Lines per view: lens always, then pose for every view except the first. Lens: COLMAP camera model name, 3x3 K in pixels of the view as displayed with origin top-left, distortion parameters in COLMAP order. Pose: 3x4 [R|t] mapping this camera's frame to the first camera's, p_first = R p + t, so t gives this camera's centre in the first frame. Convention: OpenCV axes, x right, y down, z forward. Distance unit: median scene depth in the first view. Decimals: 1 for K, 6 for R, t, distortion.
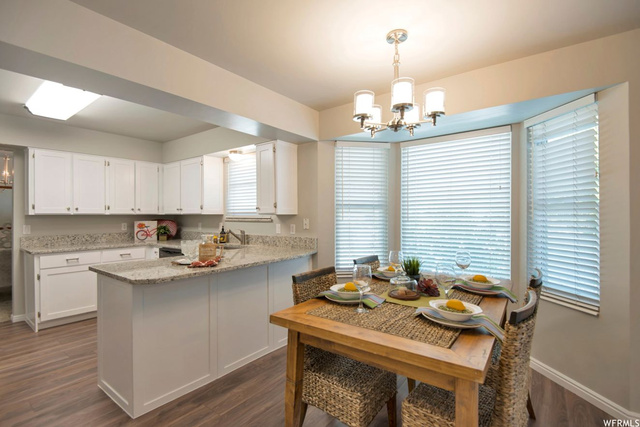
lens RADIAL K [[298.7, 0, 318.0], [0, 298.7, 212.4], [0, 0, 1]] dist [0.033766, -0.027516]
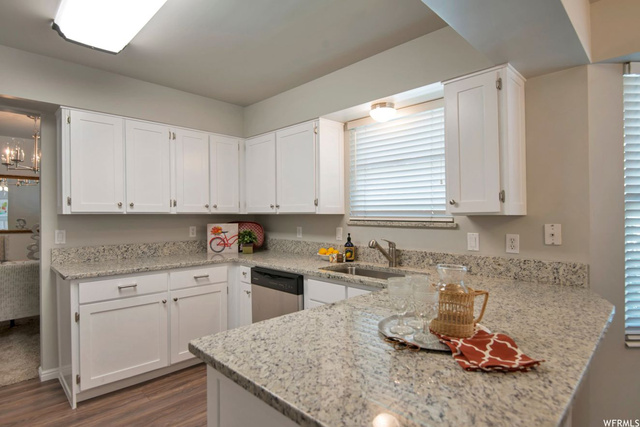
lens RADIAL K [[336.0, 0, 317.2], [0, 336.0, 214.9], [0, 0, 1]] dist [0.048723, -0.045209]
pose [[0.990712, 0.003283, -0.135937, -0.323542], [-0.001962, 0.999950, 0.009846, 0.001421], [0.135963, -0.009488, 0.990668, 0.352740]]
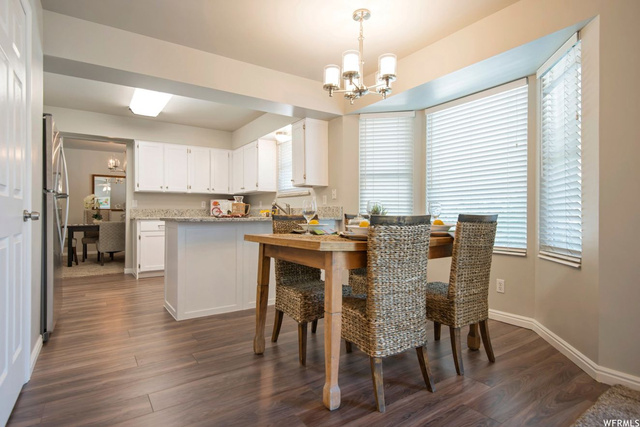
lens RADIAL K [[343.0, 0, 319.6], [0, 343.0, 209.2], [0, 0, 1]] dist [0.031931, -0.000472]
pose [[0.945678, -0.001927, -0.325101, 0.284535], [-0.000320, 0.999976, -0.006861, 0.092552], [0.325106, 0.006592, 0.945655, -0.163857]]
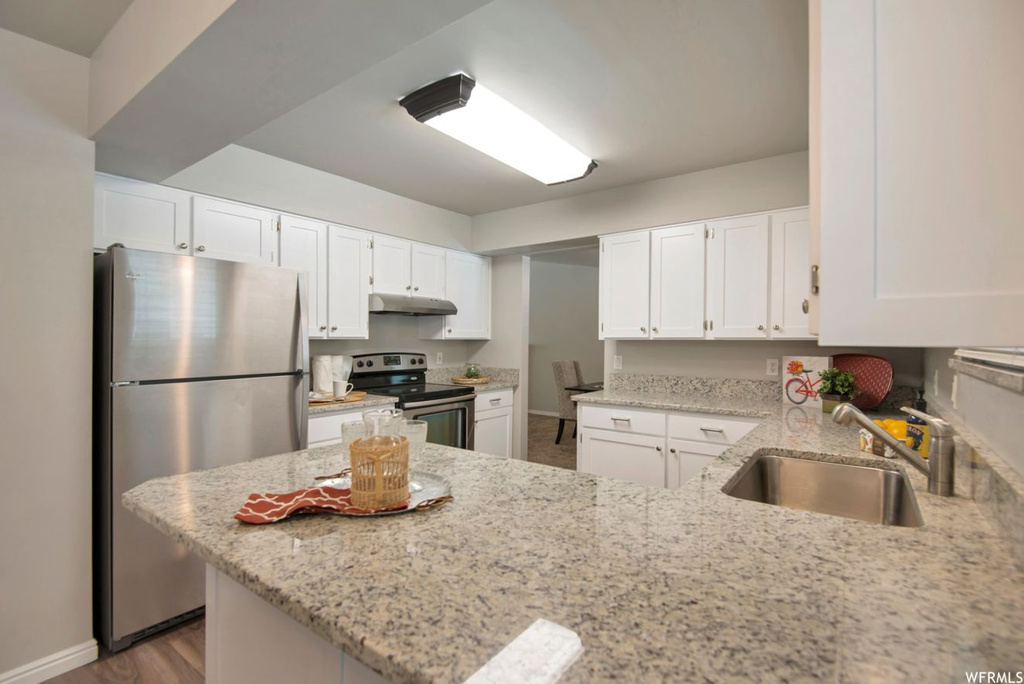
lens RADIAL K [[477.8, 0, 508.8], [0, 477.8, 340.2], [0, 0, 1]] dist [0.033766, -0.027516]
pose [[0.008588, 0.003047, -0.999958, 0.069830], [0.004472, 0.999985, 0.003086, 0.004541], [0.999953, -0.004499, 0.008574, 0.754531]]
